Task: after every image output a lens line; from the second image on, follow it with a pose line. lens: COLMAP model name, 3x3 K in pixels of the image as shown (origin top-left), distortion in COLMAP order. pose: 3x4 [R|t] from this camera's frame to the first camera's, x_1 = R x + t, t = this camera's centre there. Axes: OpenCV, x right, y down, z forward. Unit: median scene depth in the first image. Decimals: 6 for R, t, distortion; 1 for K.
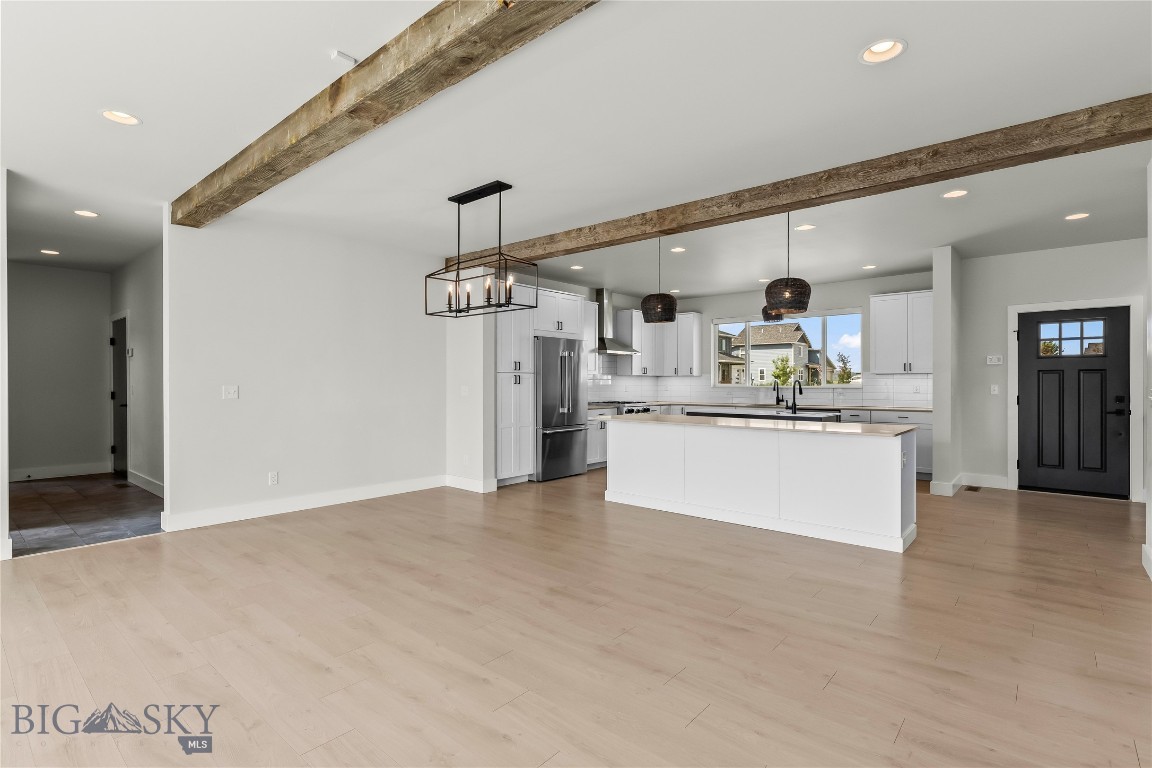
lens RADIAL K [[553.1, 0, 578.6], [0, 553.1, 383.9], [0, 0, 1]] dist [-0.000282, -0.000380]
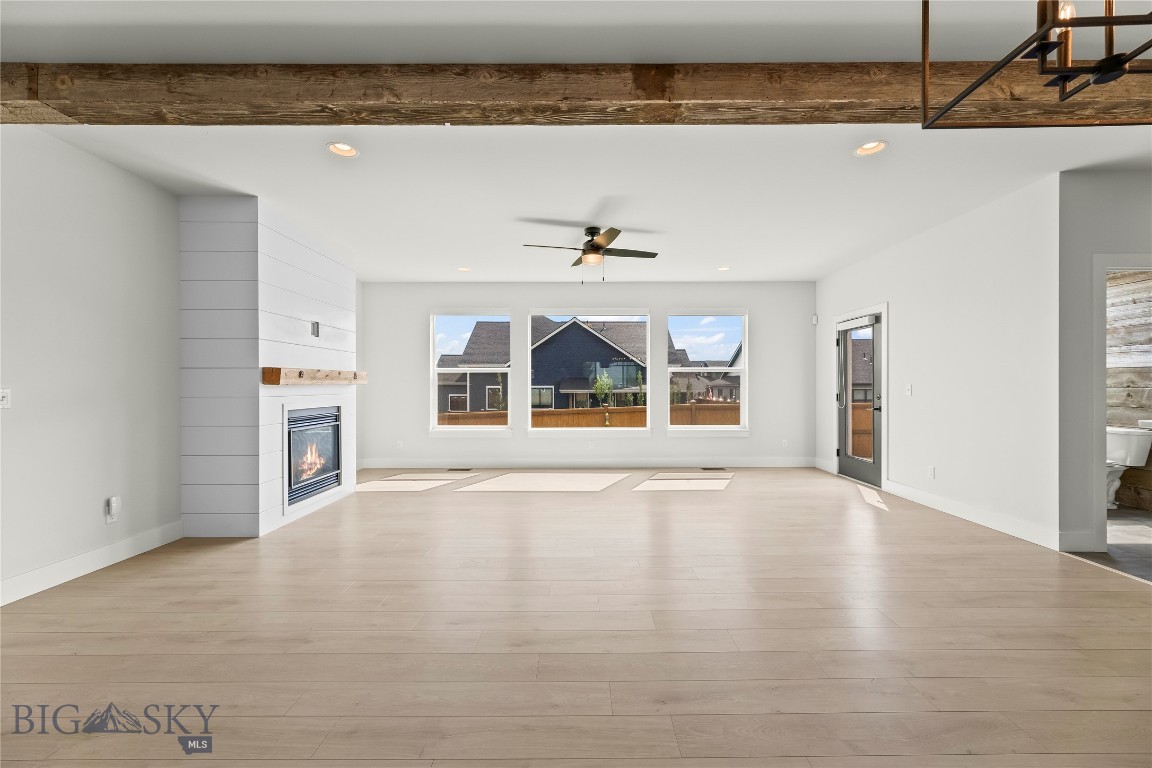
lens RADIAL K [[458.5, 0, 583.4], [0, 458.5, 385.9], [0, 0, 1]] dist [0.001826, 0.000069]
pose [[-0.758779, -0.000324, -0.651348, 0.191846], [-0.000253, 1.000000, -0.000202, 0.008260], [0.651348, 0.000011, -0.758779, 1.028595]]
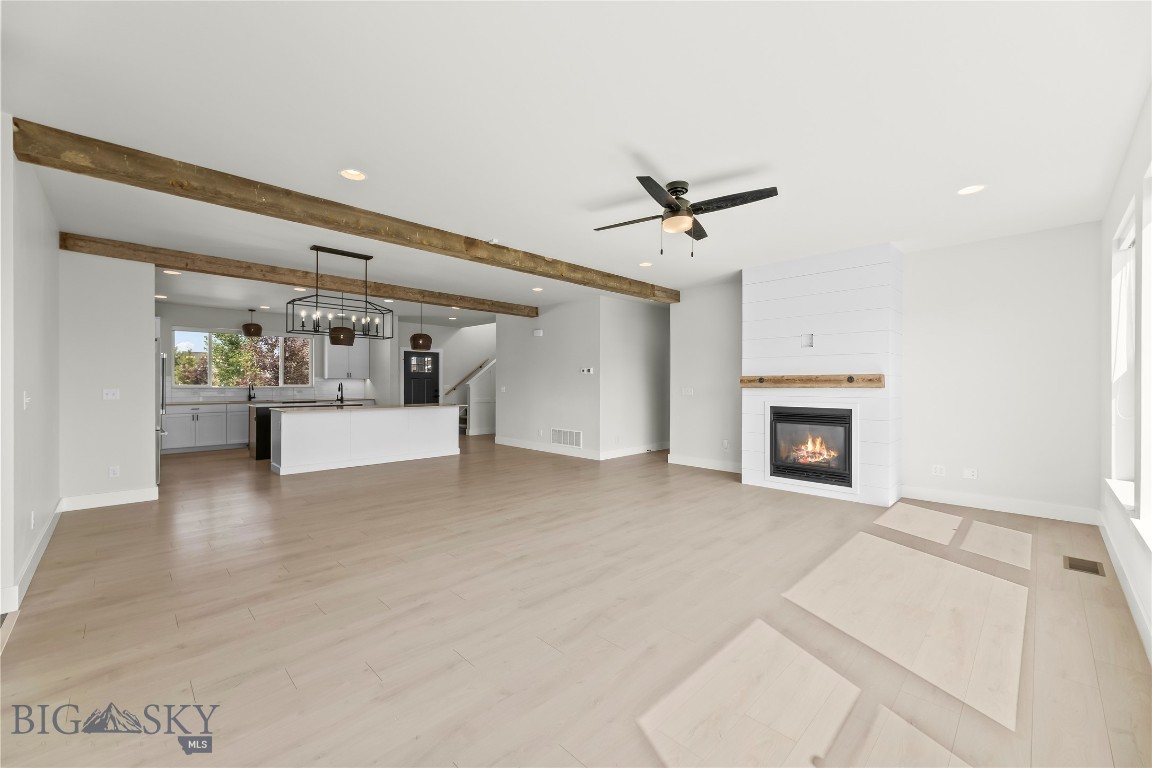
lens RADIAL K [[458.5, 0, 578.9], [0, 458.5, 384.5], [0, 0, 1]] dist [0.001826, 0.000069]
pose [[0.079794, -0.002272, 0.996809, -1.400509], [0.000238, 0.999997, 0.002261, -0.006447], [-0.996811, 0.000056, 0.079794, 0.312832]]
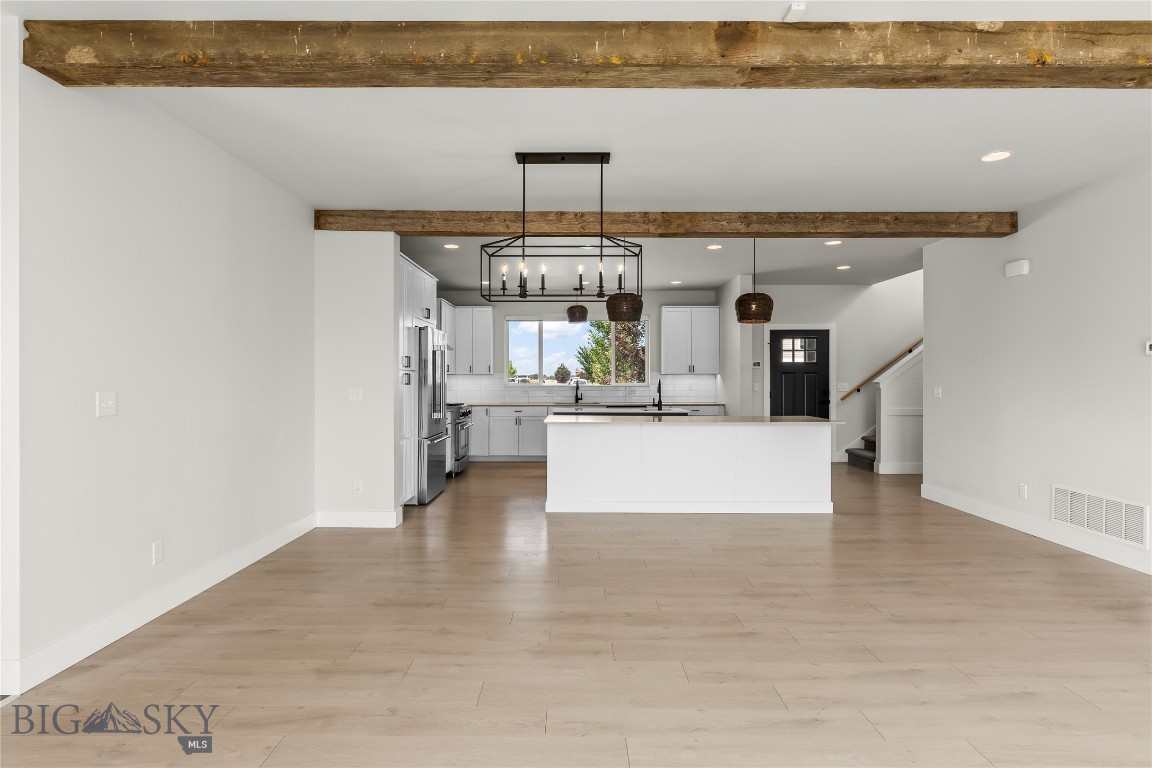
lens RADIAL K [[600.6, 0, 573.5], [0, 600.6, 379.6], [0, 0, 1]] dist [-0.001176, 0.001006]
pose [[0.761374, 0.000318, 0.648313, -0.805290], [0.001588, 0.999996, -0.002356, -0.007387], [-0.648311, 0.002823, 0.761370, 0.317045]]
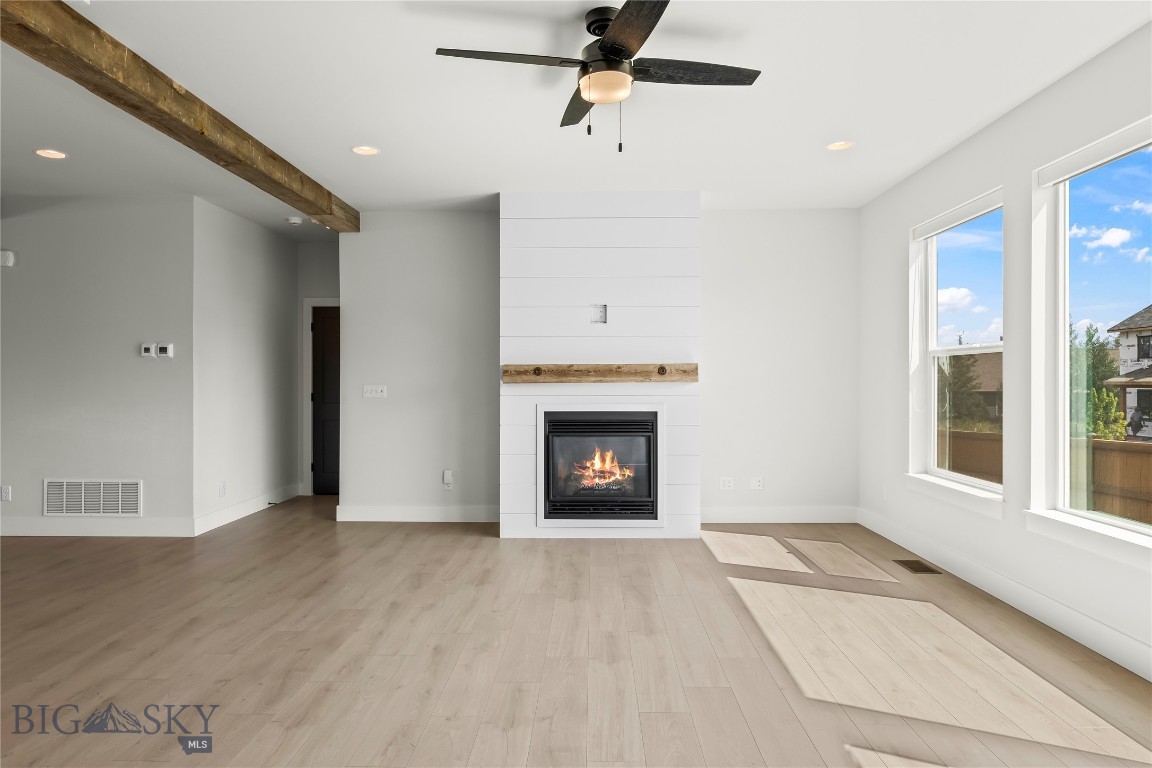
lens RADIAL K [[707.7, 0, 579.0], [0, 707.7, 381.5], [0, 0, 1]] dist [-0.008259, -0.000320]
pose [[-0.633996, -0.002185, 0.773333, -1.086580], [0.001473, 0.999991, 0.004033, -0.002299], [-0.773335, 0.003696, -0.633987, 0.674472]]
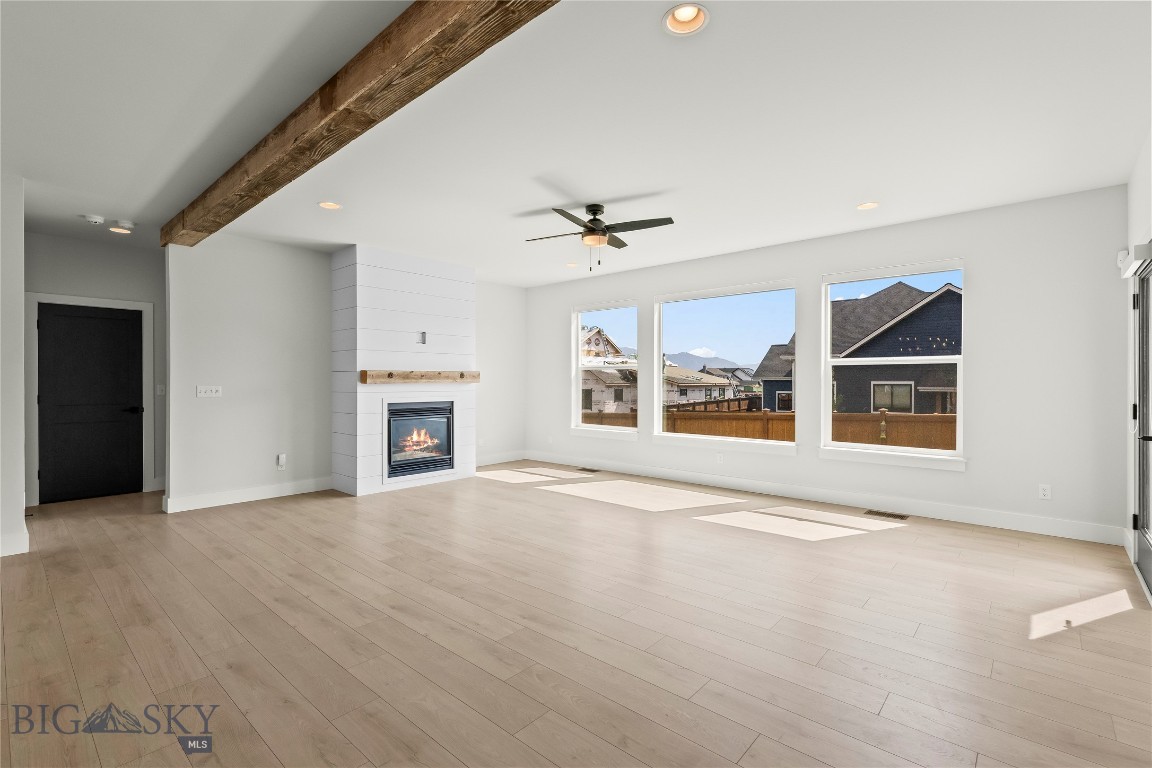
lens RADIAL K [[522.0, 0, 575.5], [0, 522.0, 378.3], [0, 0, 1]] dist [0.004703, -0.000772]
pose [[-0.999671, -0.000715, 0.025648, -0.537195], [-0.000845, 0.999987, -0.005072, -0.001395], [-0.025644, -0.005092, -0.999658, 1.305245]]
